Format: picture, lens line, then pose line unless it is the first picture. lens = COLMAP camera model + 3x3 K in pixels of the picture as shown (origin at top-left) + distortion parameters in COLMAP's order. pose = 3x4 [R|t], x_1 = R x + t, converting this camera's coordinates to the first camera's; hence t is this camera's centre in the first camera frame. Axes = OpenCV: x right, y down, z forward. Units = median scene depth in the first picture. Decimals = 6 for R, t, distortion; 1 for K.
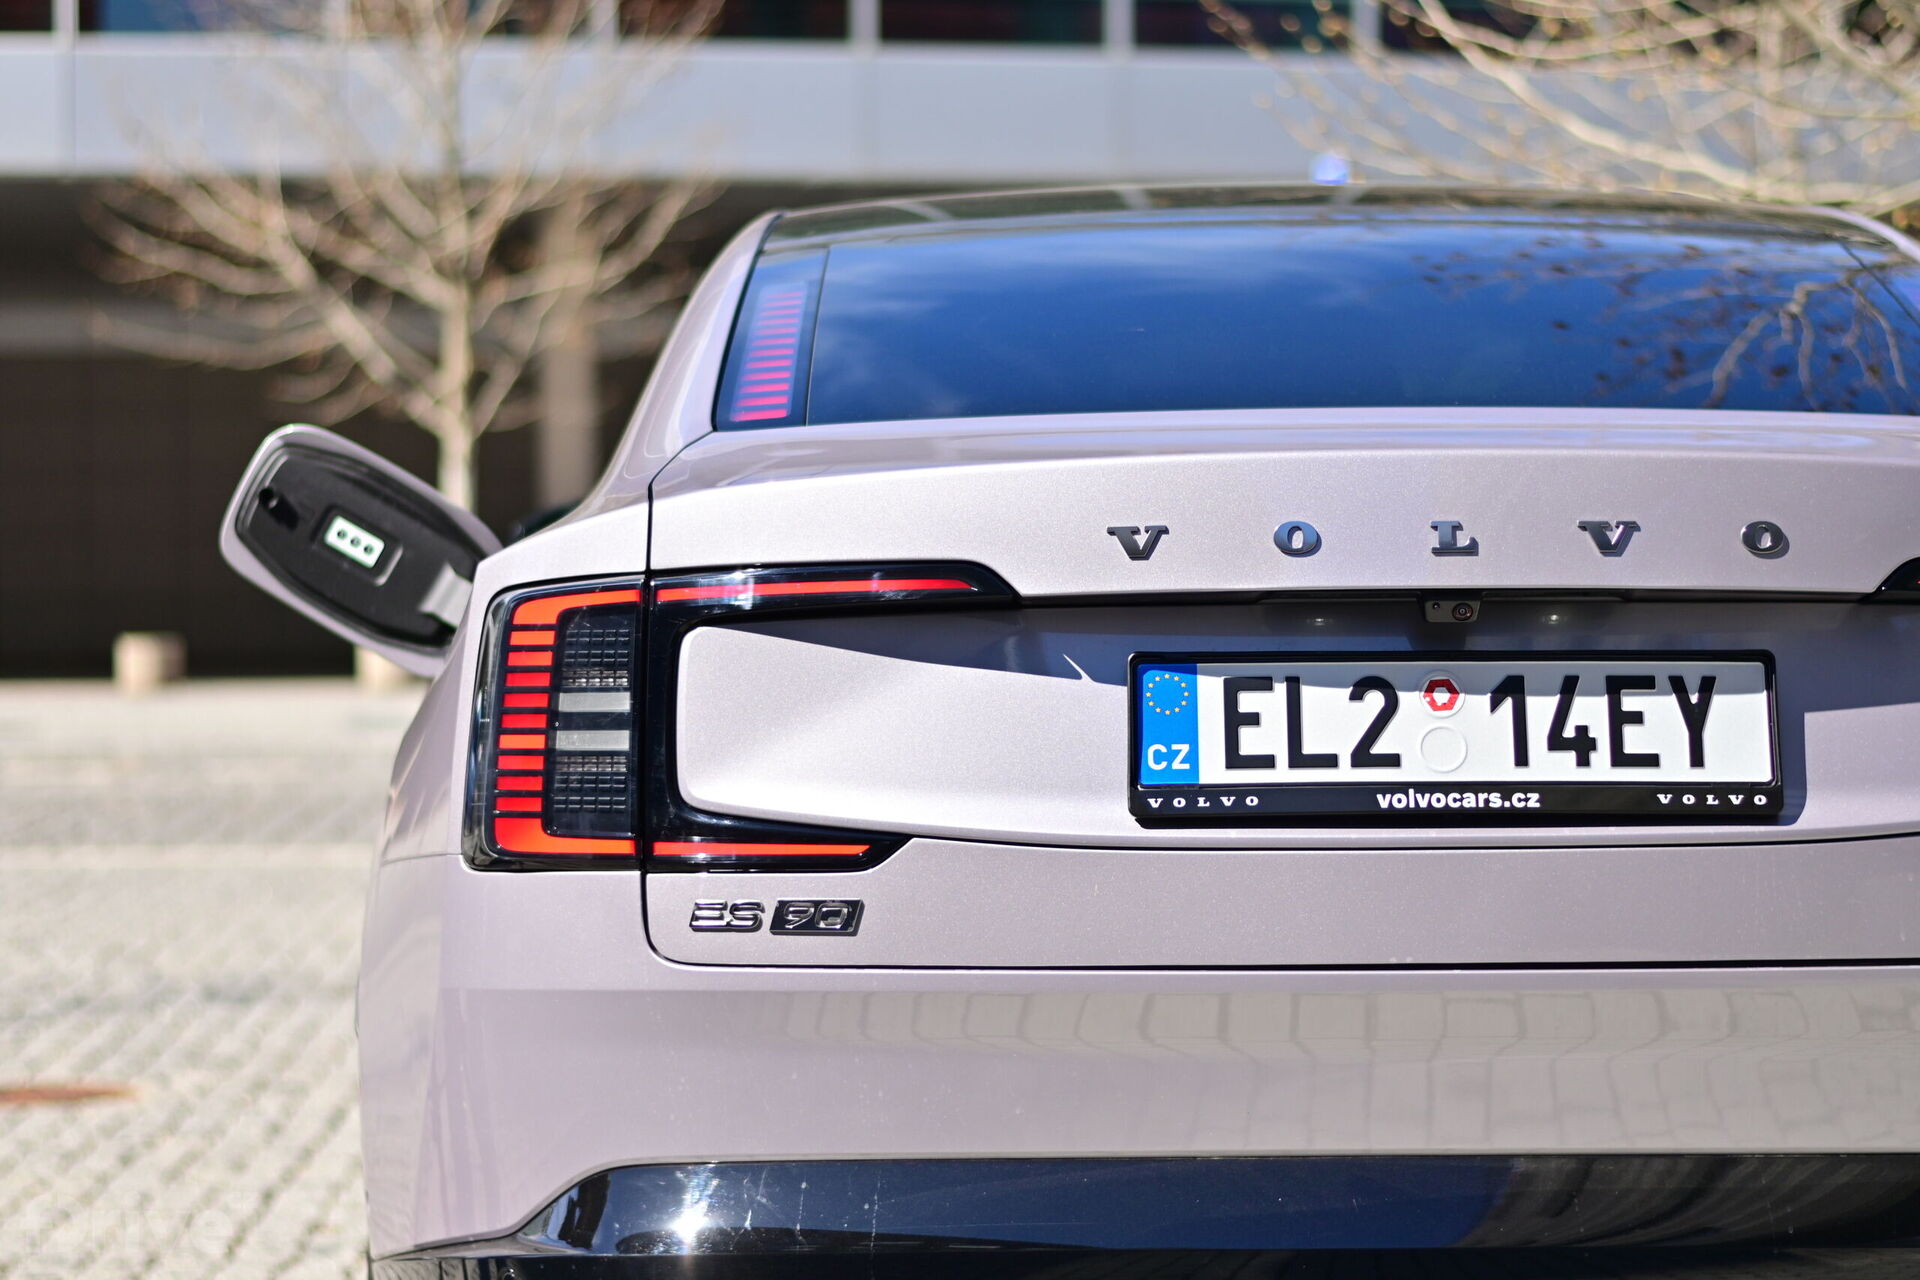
lens RADIAL K [[4257.3, 0, 960.0], [0, 4257.3, 640.0], [0, 0, 1]] dist [0.010453, 0.253430]
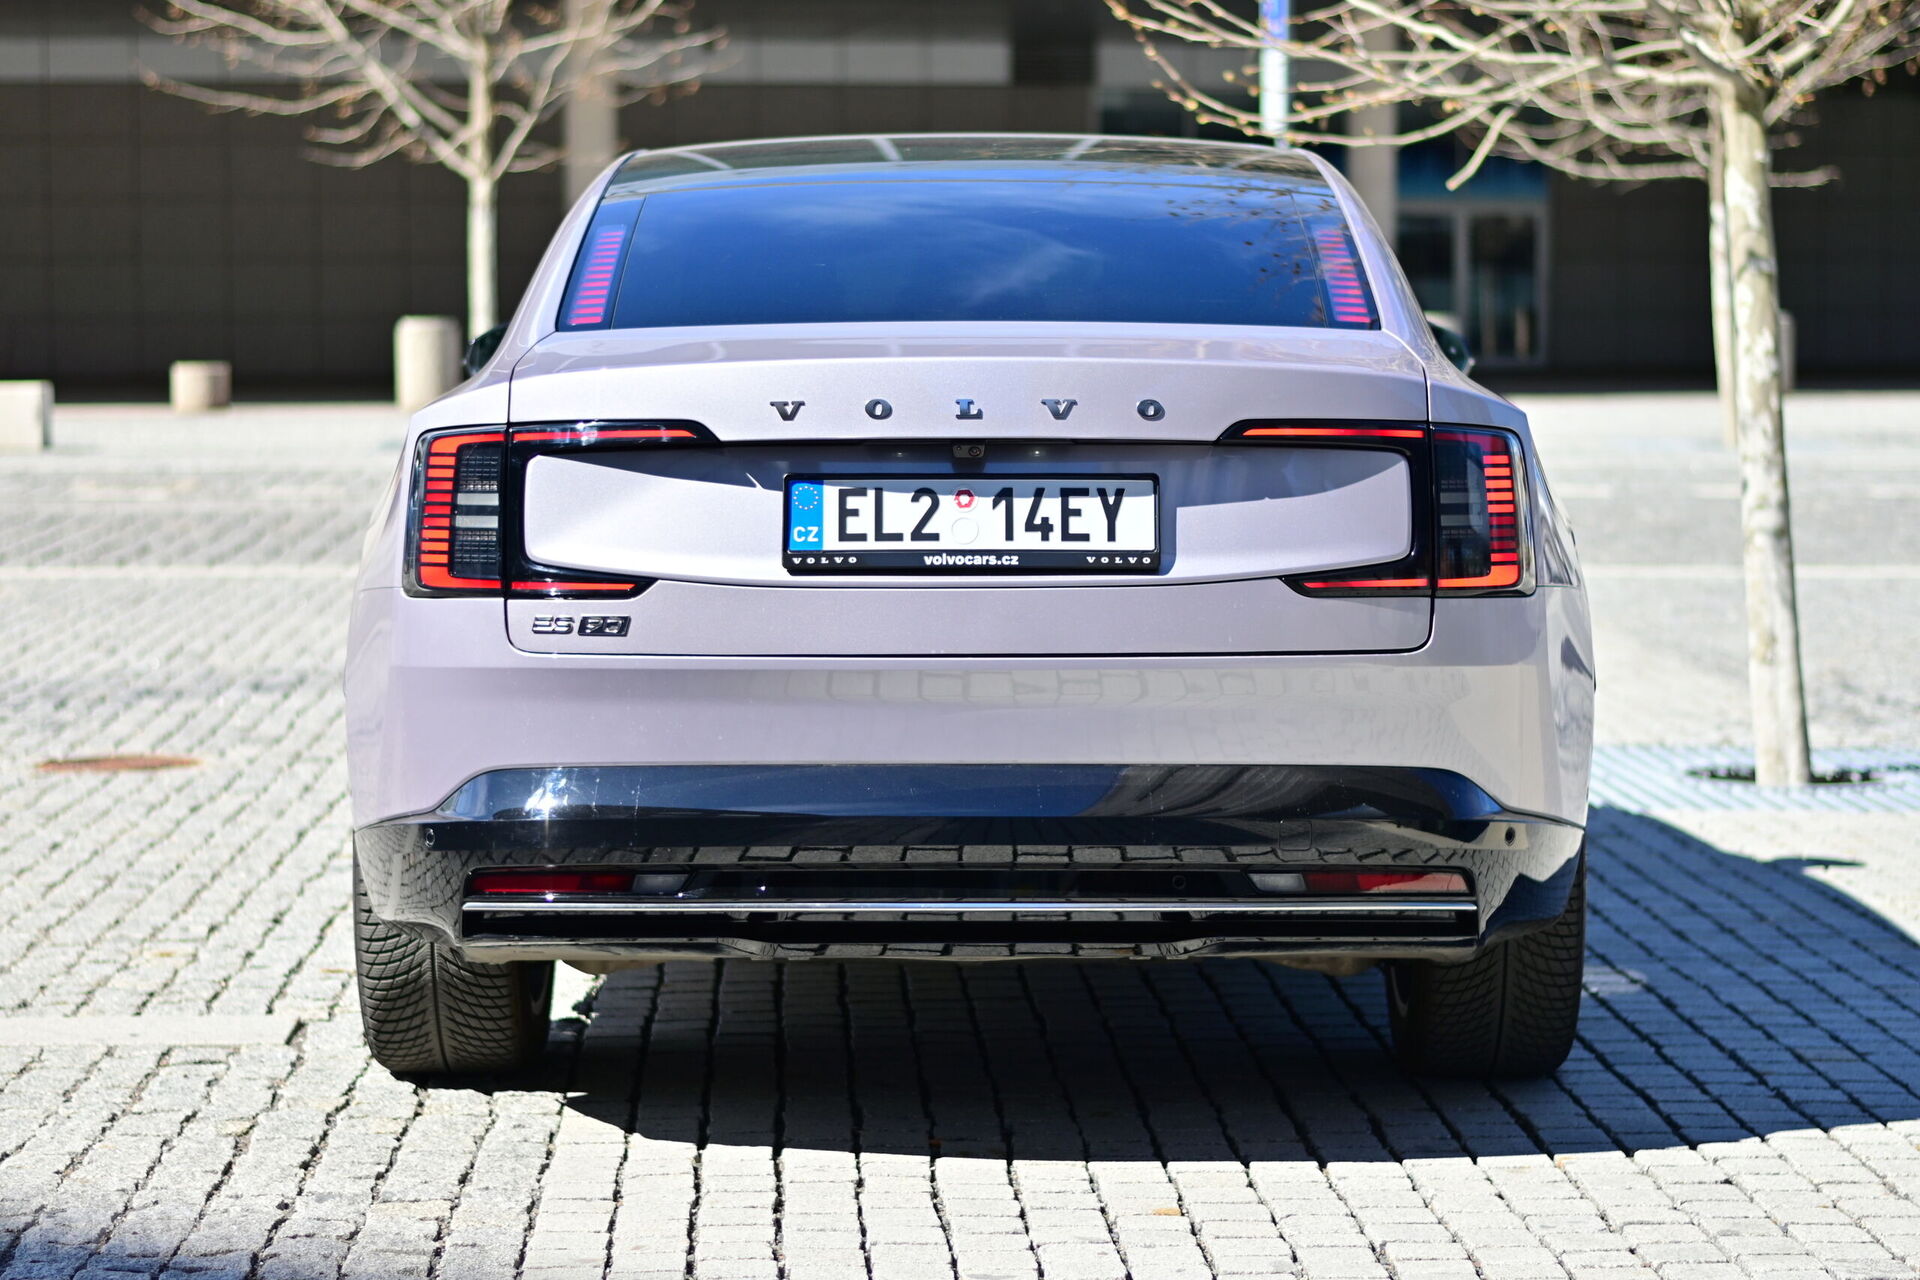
lens RADIAL K [[4295.0, 0, 957.1], [0, 4295.0, 681.2], [0, 0, 1]] dist [0.005919, 0.028626]
pose [[0.999911, 0.004642, -0.012497, 0.131123], [-0.003665, 0.997020, 0.077060, -0.047194], [0.012818, -0.077007, 0.996948, -0.736218]]
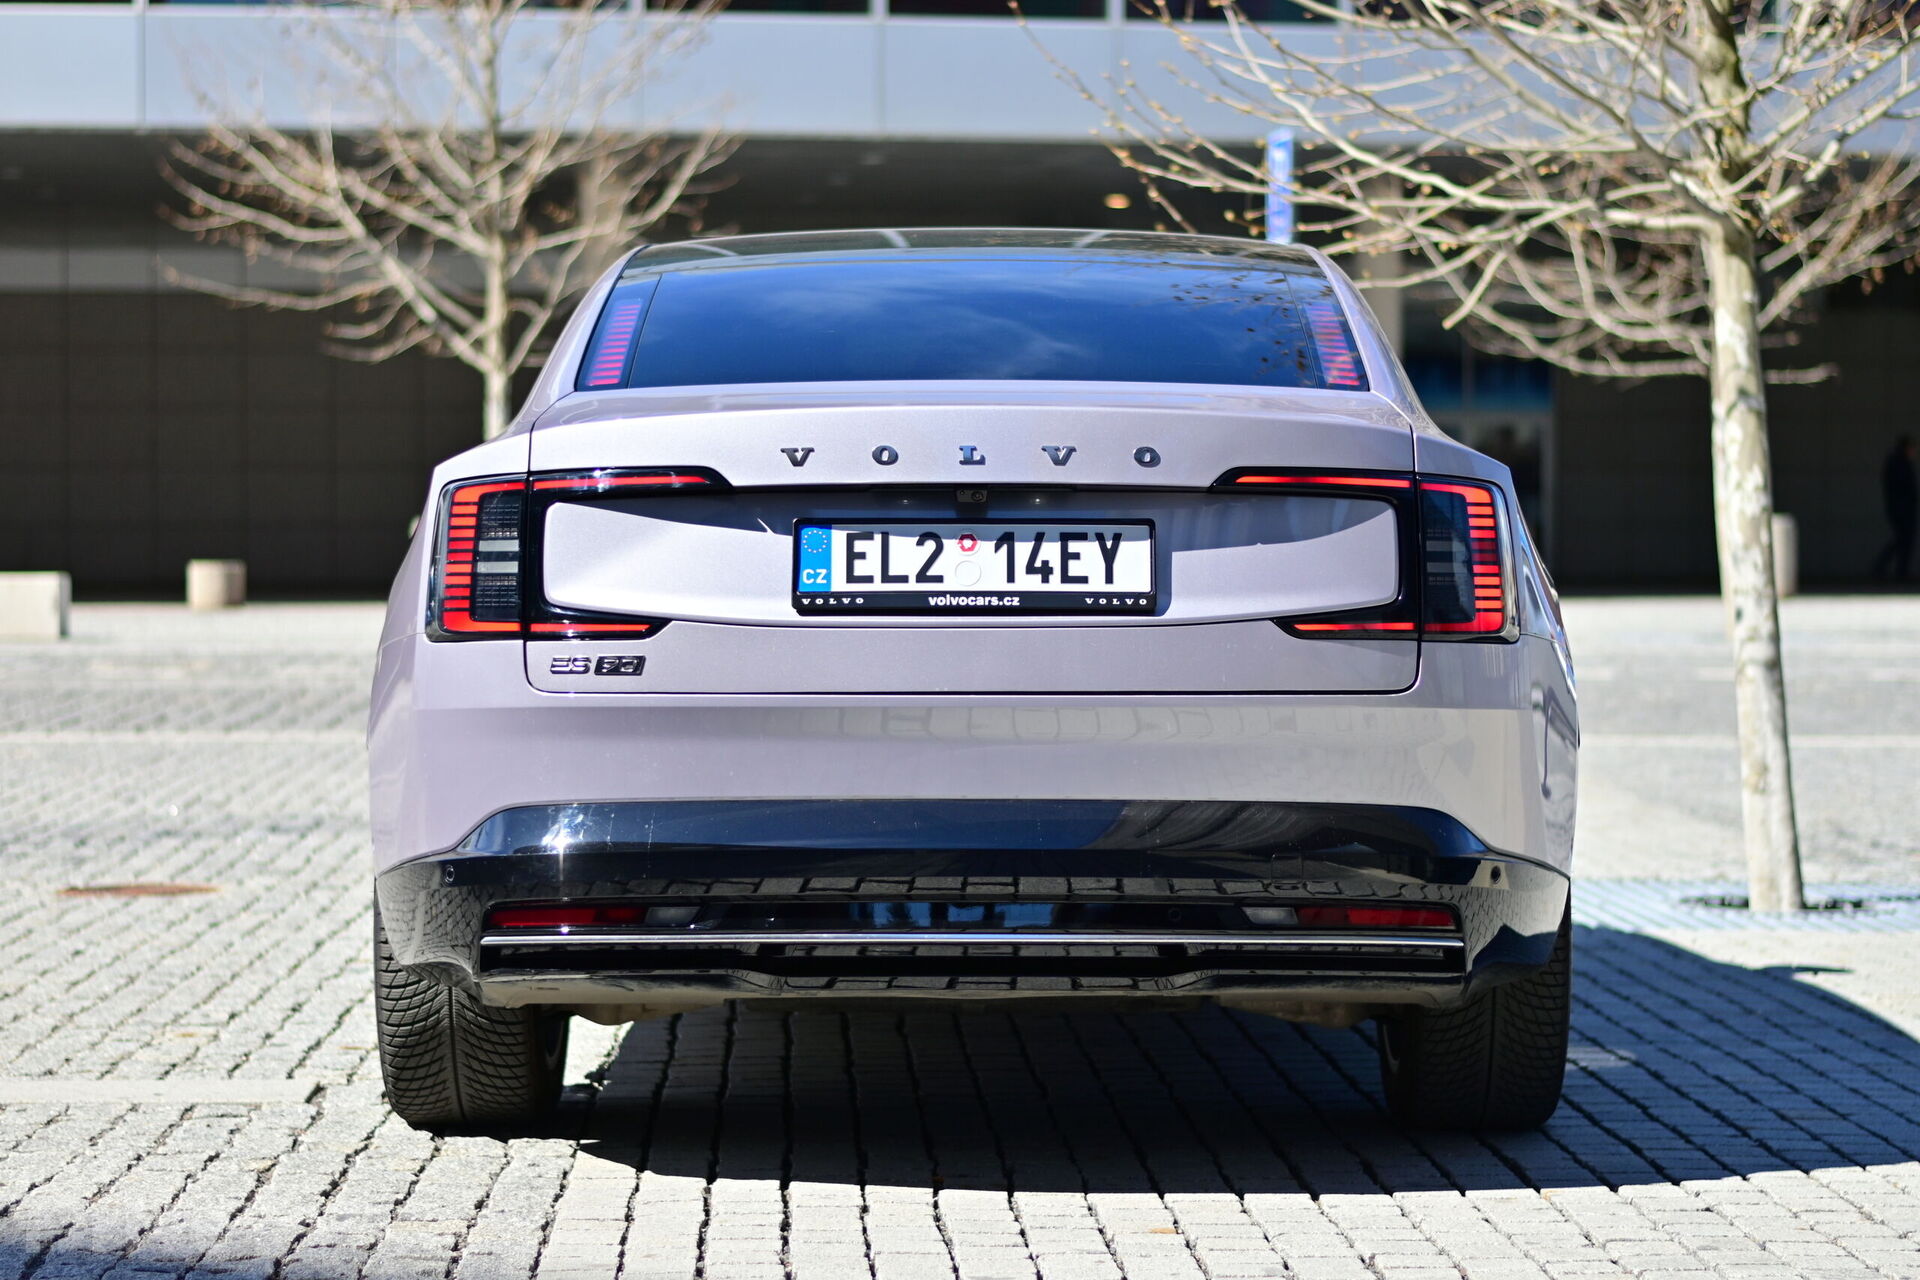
lens RADIAL K [[4295.0, 0, 957.1], [0, 4295.0, 681.2], [0, 0, 1]] dist [0.005919, 0.028626]
pose [[0.999868, 0.005953, -0.015094, 0.135162], [-0.005588, 0.999695, 0.024051, 0.027468], [0.015232, -0.023964, 0.999597, -0.802169]]
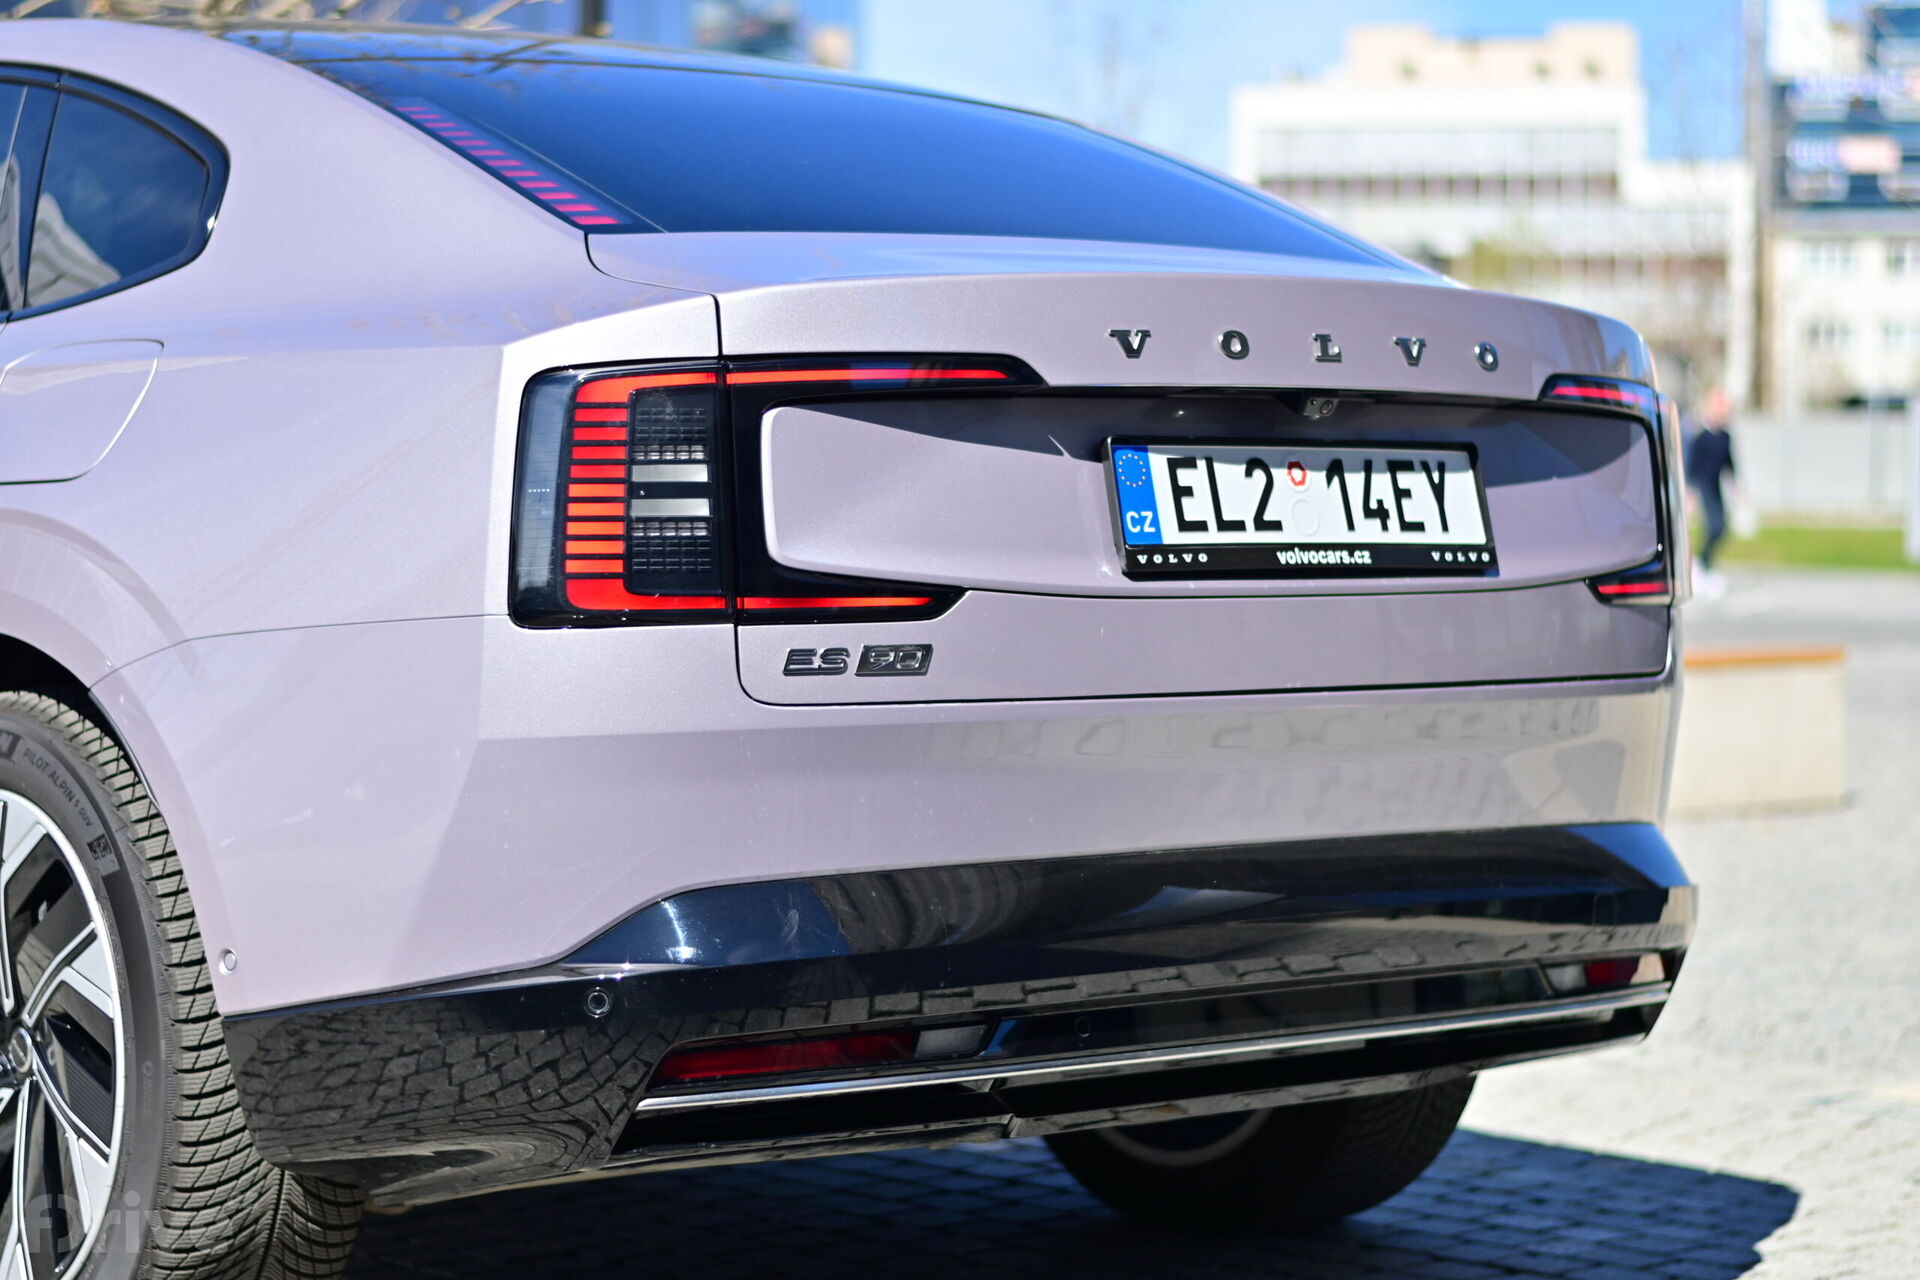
lens RADIAL K [[4295.0, 0, 957.1], [0, 4295.0, 681.2], [0, 0, 1]] dist [0.005919, 0.028626]
pose [[0.772697, -0.018077, 0.634517, -0.755980], [-0.002925, 0.999482, 0.032037, 0.033398], [-0.634768, -0.026611, 0.772245, 0.090306]]
